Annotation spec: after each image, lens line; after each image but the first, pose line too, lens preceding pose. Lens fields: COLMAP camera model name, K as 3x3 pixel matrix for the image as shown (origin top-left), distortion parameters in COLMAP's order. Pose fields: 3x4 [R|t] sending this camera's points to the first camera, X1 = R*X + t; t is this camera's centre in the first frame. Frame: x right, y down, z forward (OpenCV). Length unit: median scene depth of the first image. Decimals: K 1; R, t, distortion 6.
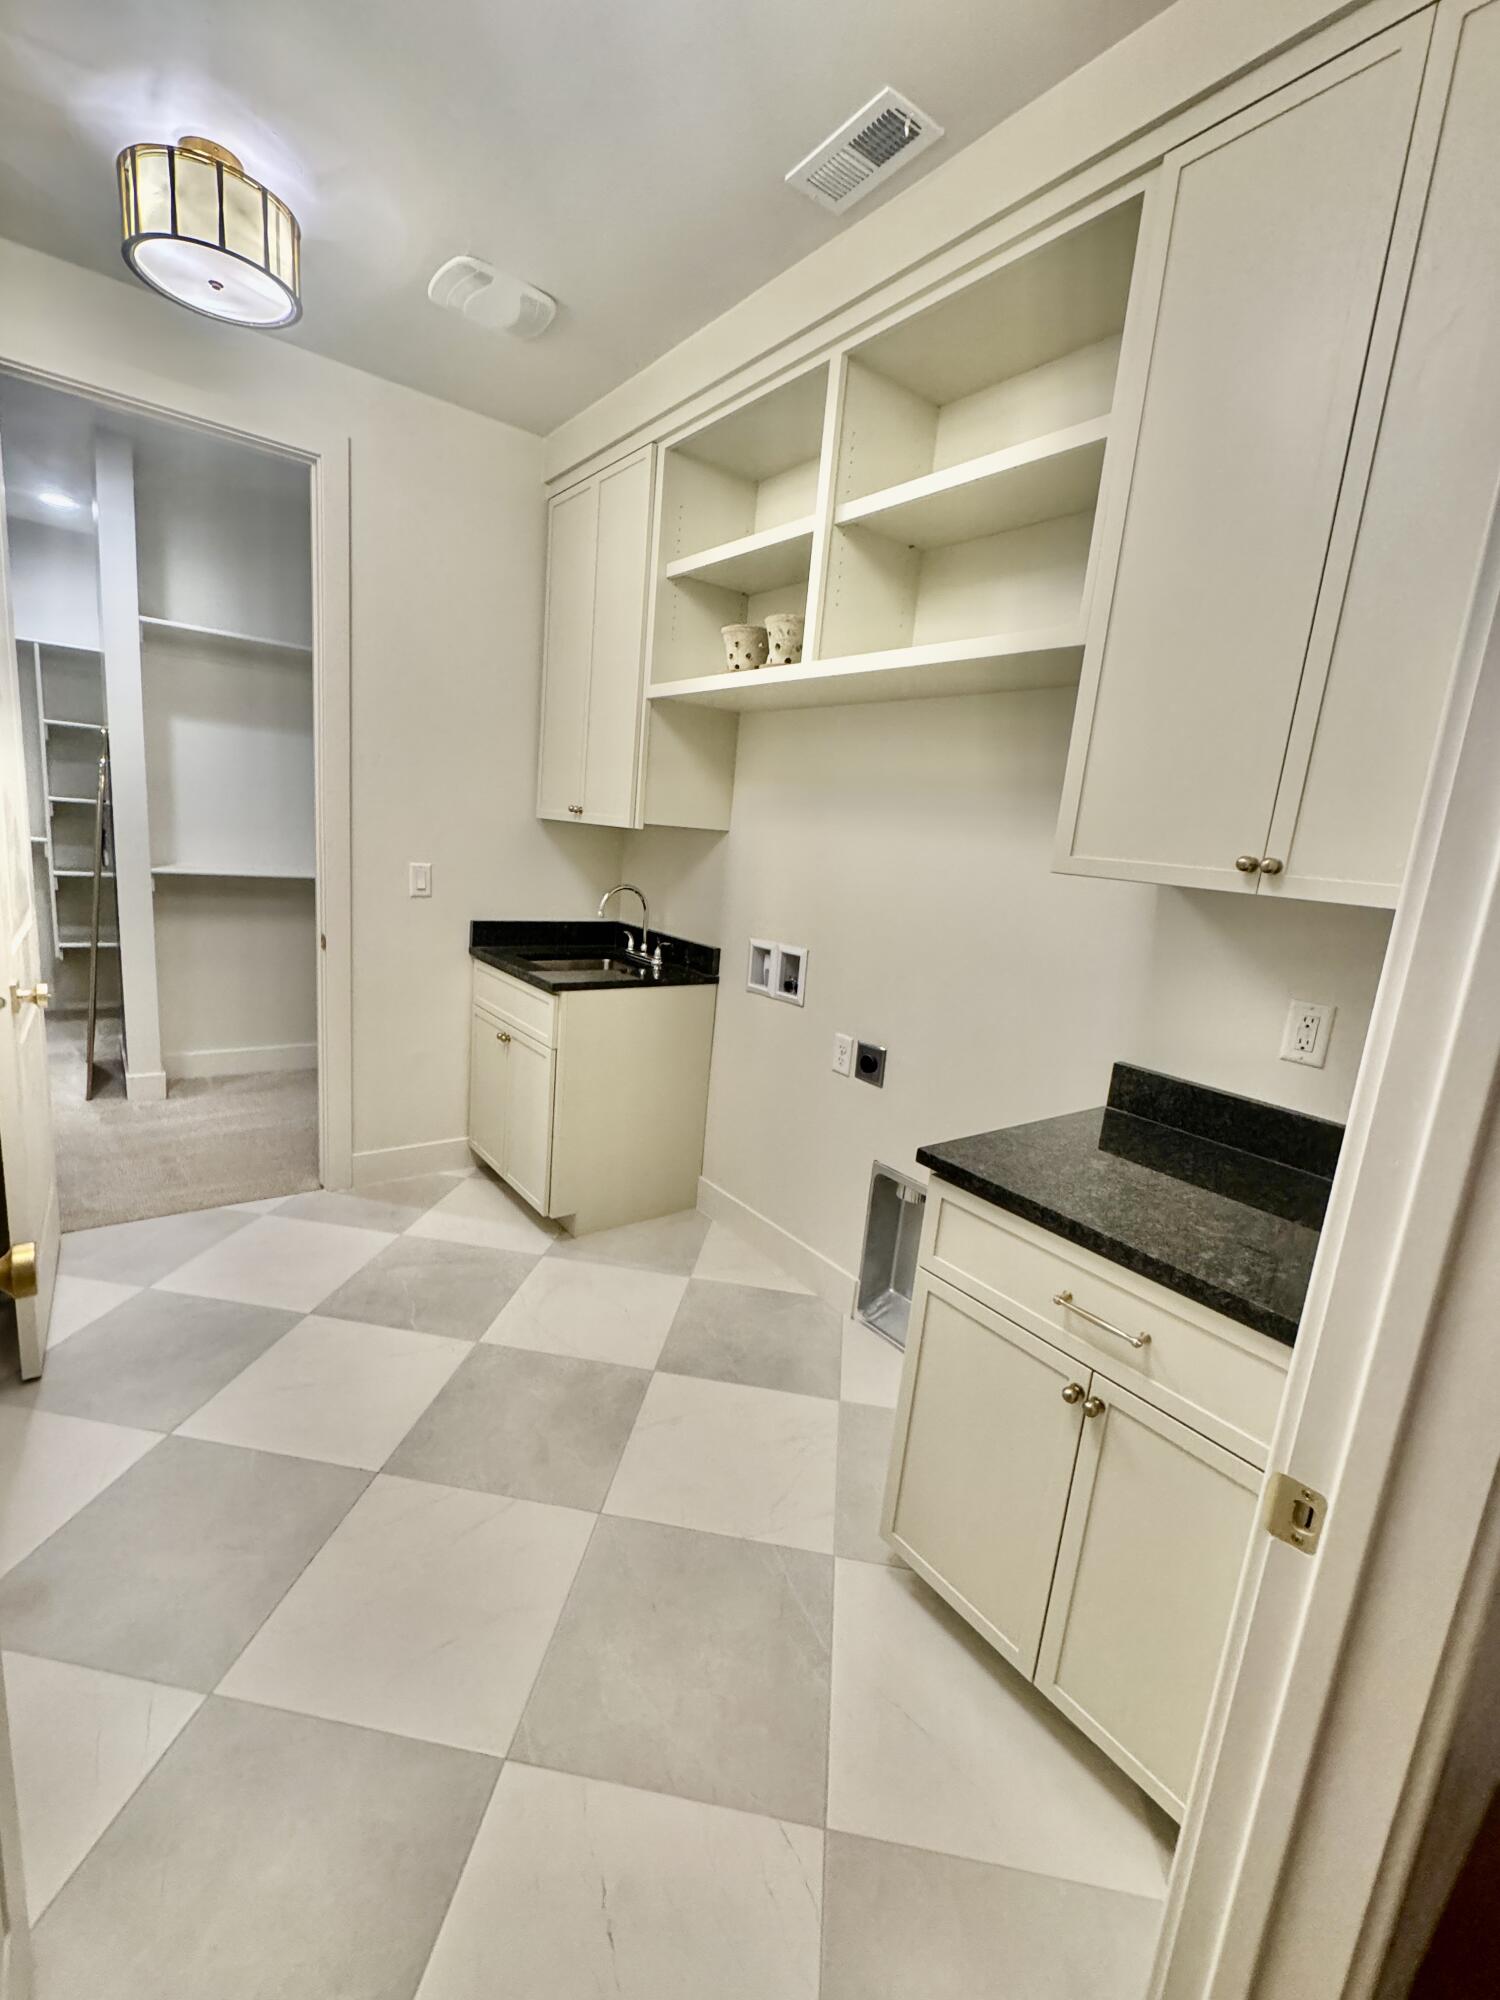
lens RADIAL K [[857.1, 0, 750.0], [0, 857.1, 1000.0], [0, 0, 1]] dist [-0.000290, 0.000004]
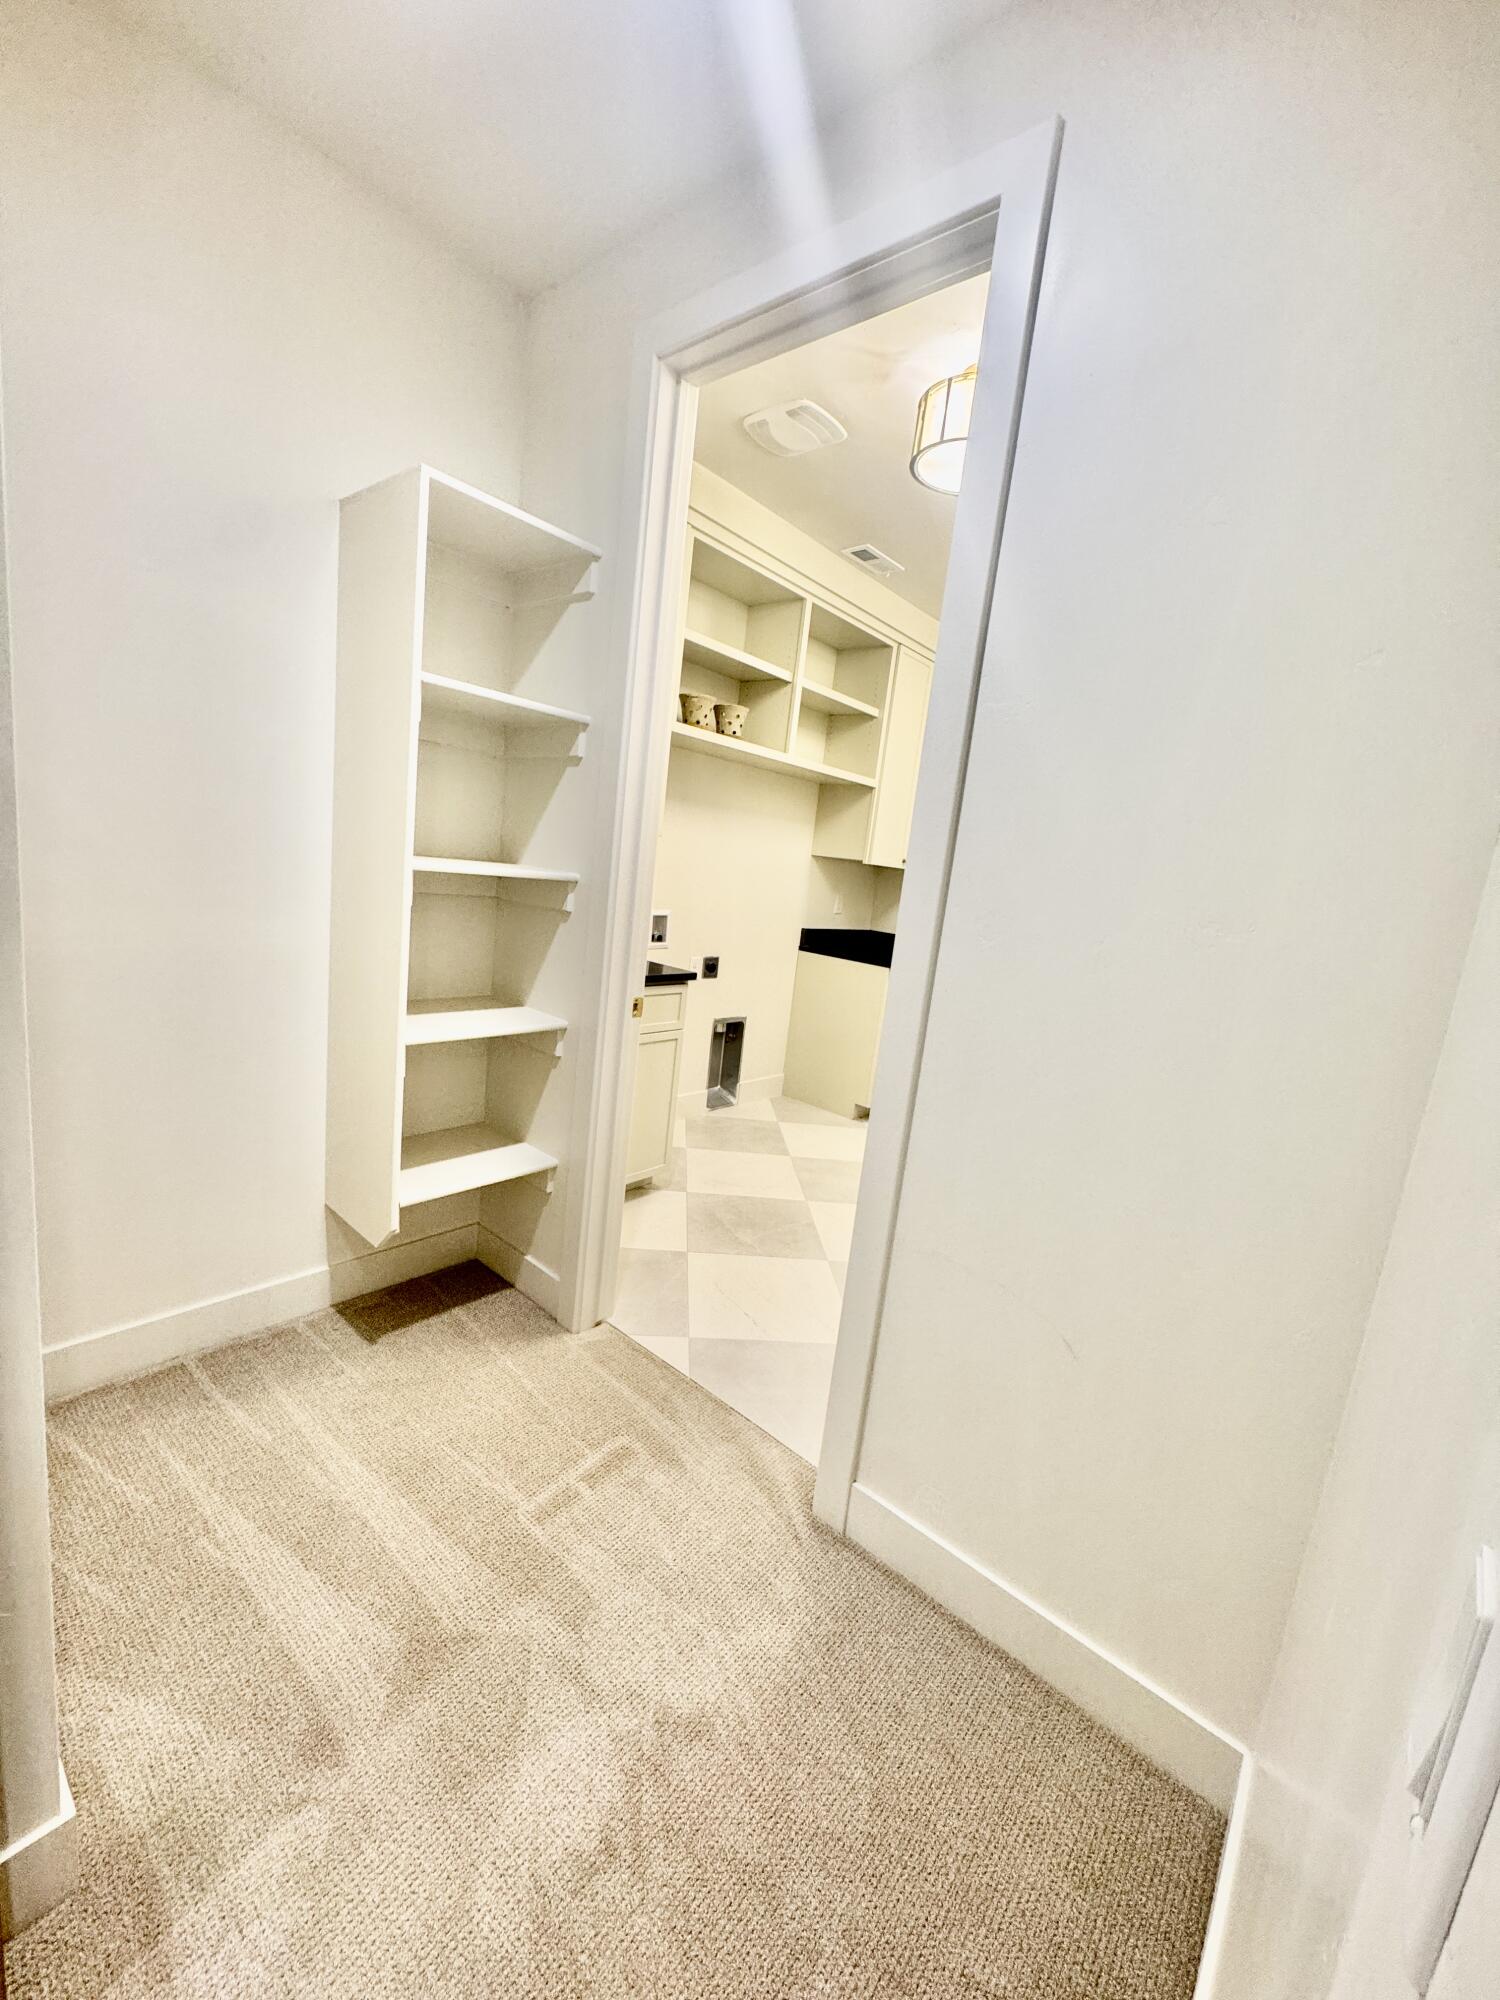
lens RADIAL K [[796.8, 0, 750.0], [0, 796.8, 1000.0], [0, 0, 1]] dist [-0.002181, -0.000195]
pose [[-0.198148, -0.285171, 0.937771, -1.421251], [0.055666, 0.951923, 0.301236, -0.348052], [-0.978590, 0.111892, -0.172747, 1.211971]]
